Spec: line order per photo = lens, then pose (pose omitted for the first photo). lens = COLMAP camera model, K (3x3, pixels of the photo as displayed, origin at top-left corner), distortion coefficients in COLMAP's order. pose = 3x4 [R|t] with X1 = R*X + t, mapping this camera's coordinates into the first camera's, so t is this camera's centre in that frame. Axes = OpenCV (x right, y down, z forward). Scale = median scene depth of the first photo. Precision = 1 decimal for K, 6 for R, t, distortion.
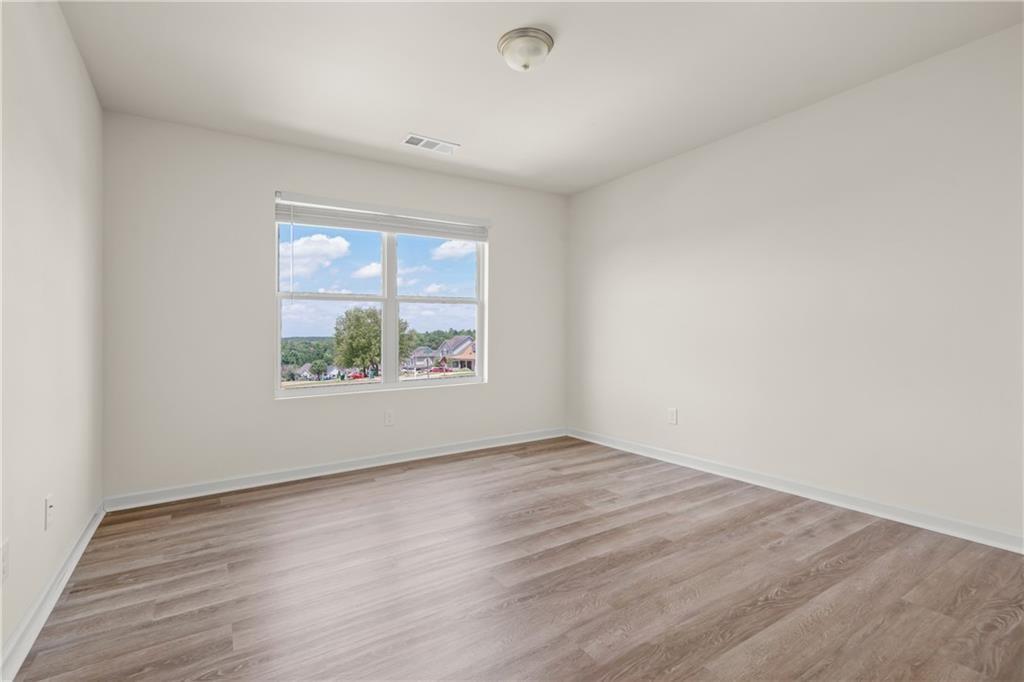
lens RADIAL K [[459.1, 0, 491.7], [0, 459.1, 364.9], [0, 0, 1]] dist [0.002403, 0.000529]
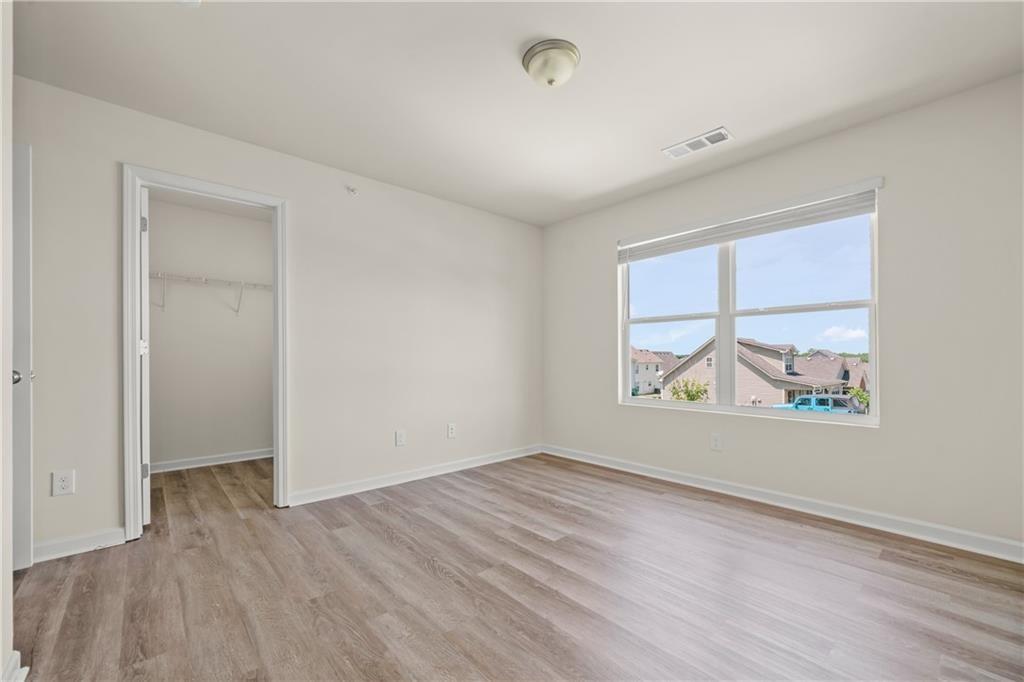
lens RADIAL K [[413.6, 0, 508.2], [0, 413.6, 355.1], [0, 0, 1]] dist [0.000741, 0.000025]
pose [[0.176603, 0.010412, -0.984227, 0.669200], [-0.061827, 0.998087, -0.000535, -0.041496], [0.982339, 0.060946, 0.176908, 0.544424]]
